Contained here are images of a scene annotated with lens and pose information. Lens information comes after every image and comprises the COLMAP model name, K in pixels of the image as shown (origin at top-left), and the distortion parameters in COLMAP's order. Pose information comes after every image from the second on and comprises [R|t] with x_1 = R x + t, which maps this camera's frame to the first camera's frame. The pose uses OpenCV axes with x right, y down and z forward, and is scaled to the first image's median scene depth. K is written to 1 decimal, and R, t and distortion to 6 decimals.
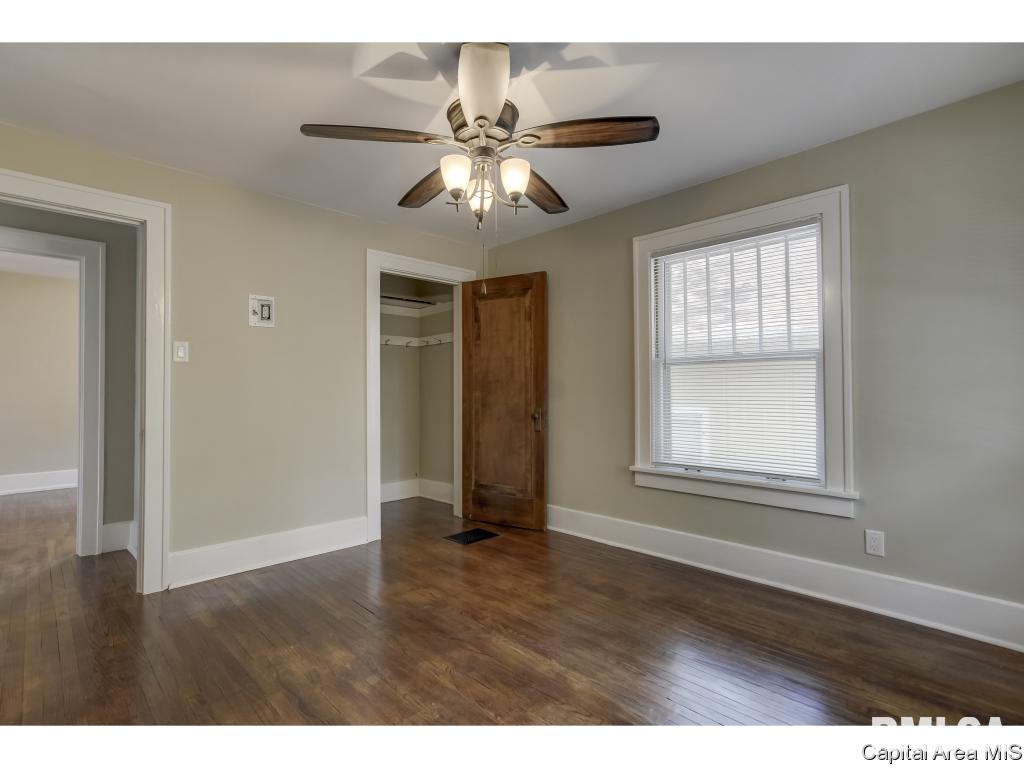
lens RADIAL K [[495.9, 0, 512.0], [0, 495.9, 384.0], [0, 0, 1]] dist [-0.000276, 0.000734]
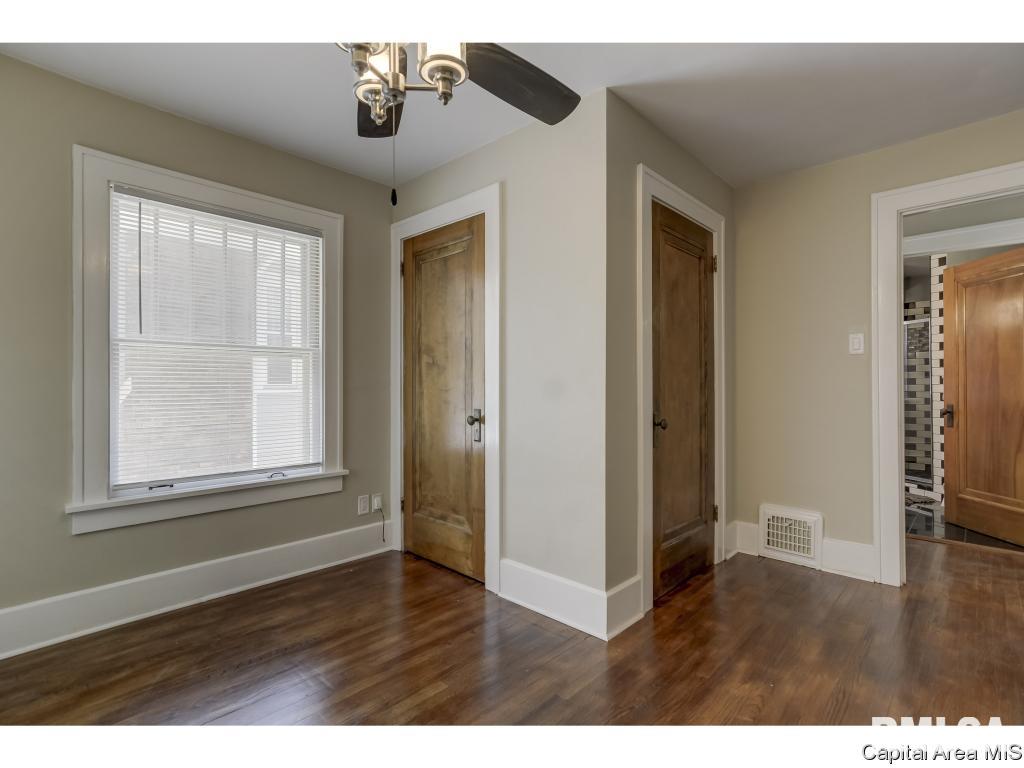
lens RADIAL K [[499.3, 0, 526.2], [0, 499.3, 384.1], [0, 0, 1]] dist [-0.001580, -0.000150]
pose [[-0.051942, 0.005161, 0.998637, -0.497295], [-0.012992, 0.999899, -0.005843, 0.008683], [-0.998566, -0.013278, -0.051869, 0.535486]]
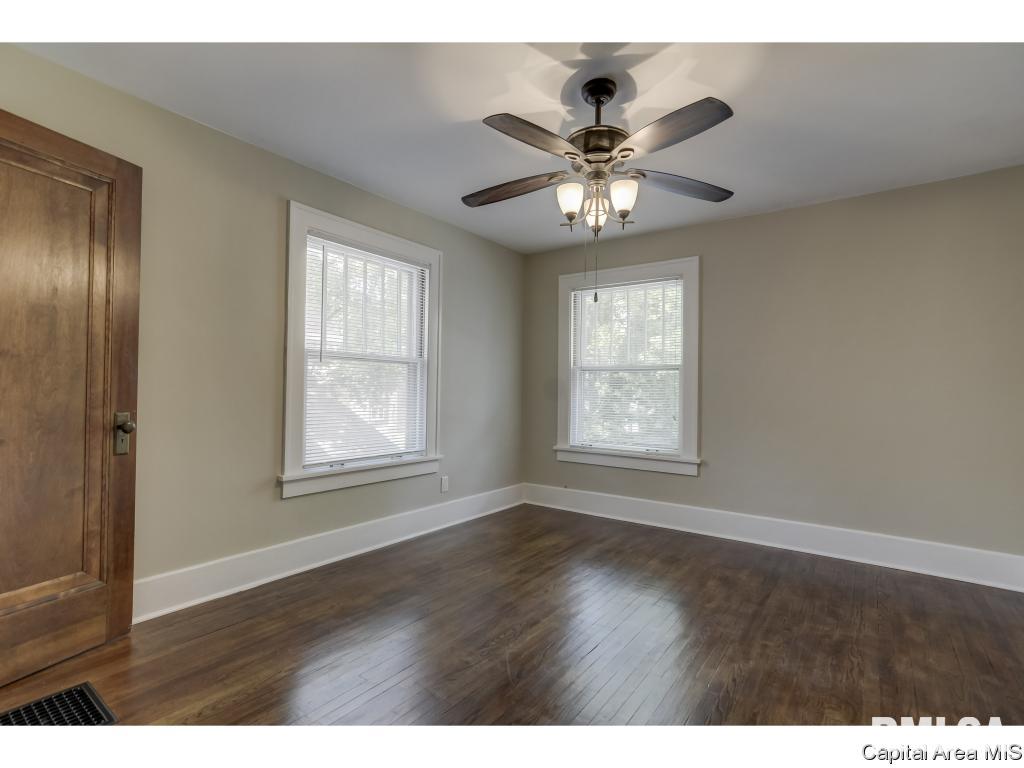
lens RADIAL K [[495.9, 0, 512.0], [0, 495.9, 384.0], [0, 0, 1]] dist [-0.000276, 0.000734]
pose [[-0.171638, 0.017497, 0.985005, -0.756325], [-0.029453, 0.999304, -0.022883, 0.025148], [-0.984720, -0.032939, -0.171004, 0.920073]]
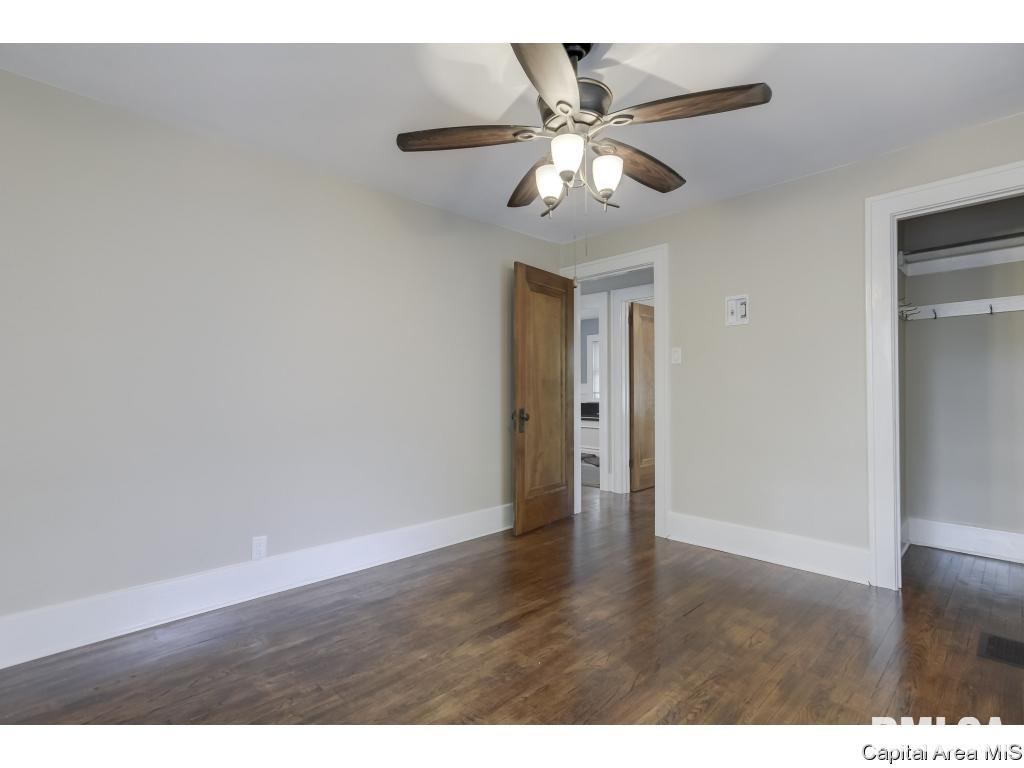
lens RADIAL K [[488.2, 0, 504.9], [0, 488.2, 386.2], [0, 0, 1]] dist [-0.000384, 0.000401]
pose [[-0.005871, -0.003971, -0.999975, 0.594959], [0.019049, 0.999810, -0.004082, 0.009189], [0.999801, -0.019073, -0.005795, 0.580346]]
